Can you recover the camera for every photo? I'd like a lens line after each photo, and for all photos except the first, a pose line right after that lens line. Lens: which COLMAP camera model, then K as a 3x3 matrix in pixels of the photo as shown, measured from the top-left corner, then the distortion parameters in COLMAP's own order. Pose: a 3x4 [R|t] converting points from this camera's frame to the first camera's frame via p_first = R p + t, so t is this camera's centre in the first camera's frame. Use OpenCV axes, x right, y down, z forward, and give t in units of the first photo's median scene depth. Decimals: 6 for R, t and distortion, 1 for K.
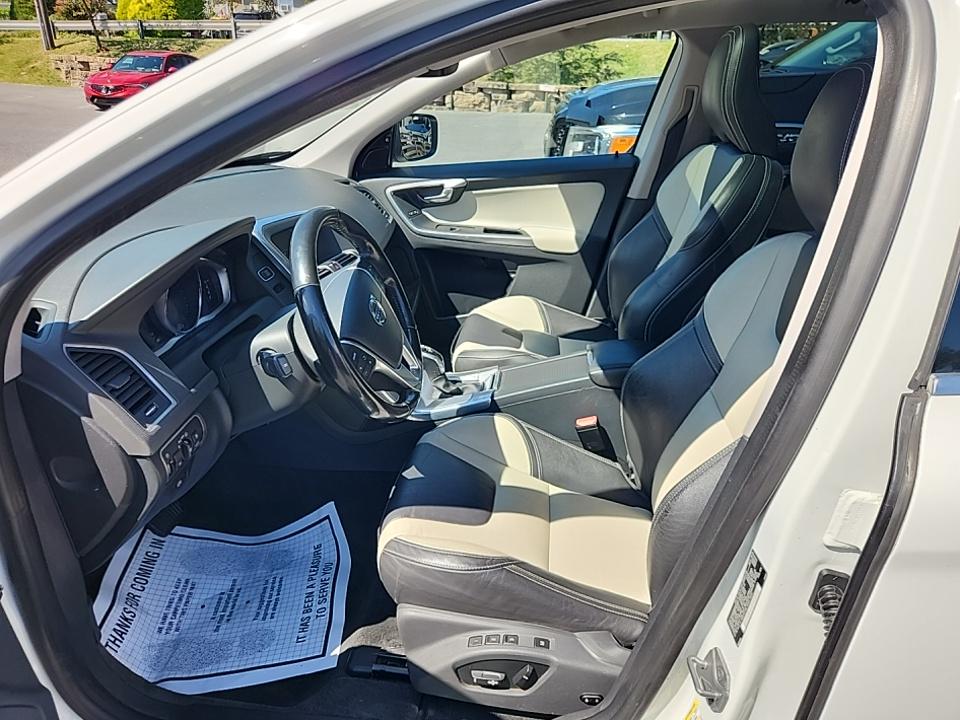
lens RADIAL K [[639.2, 0, 479.7], [0, 639.2, 359.7], [0, 0, 1]] dist [0.022699, -0.015313]
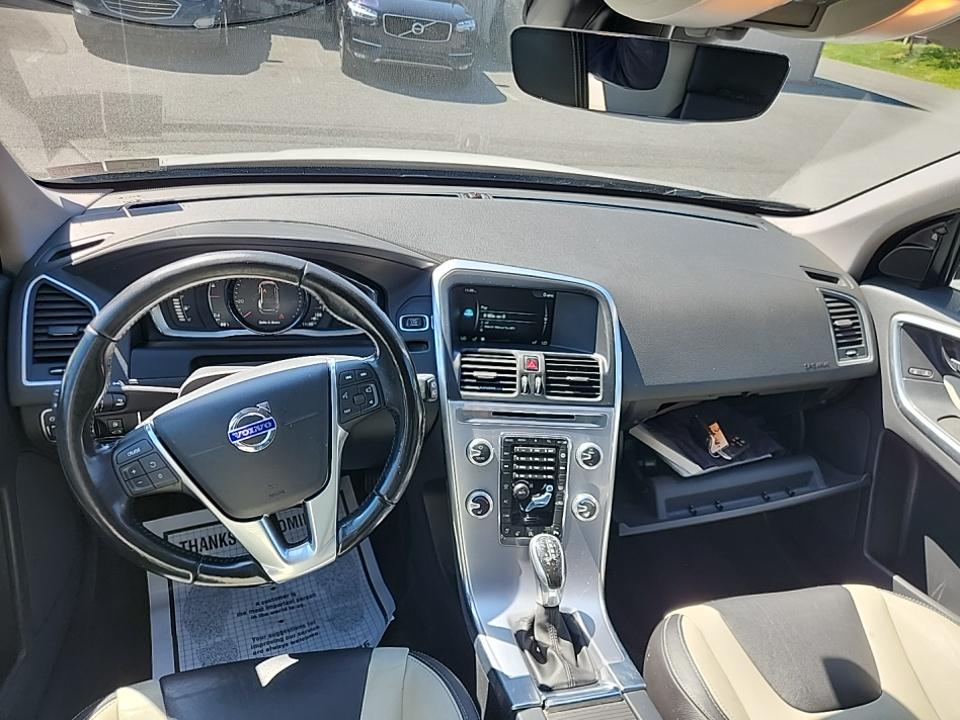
lens RADIAL K [[639.2, 0, 479.7], [0, 639.2, 360.5], [0, 0, 1]] dist [0.022699, -0.015313]
pose [[0.358736, 0.461823, -0.811189, 0.219884], [-0.486014, 0.834355, 0.260080, -0.219536], [0.796931, 0.300949, 0.523766, 0.459784]]
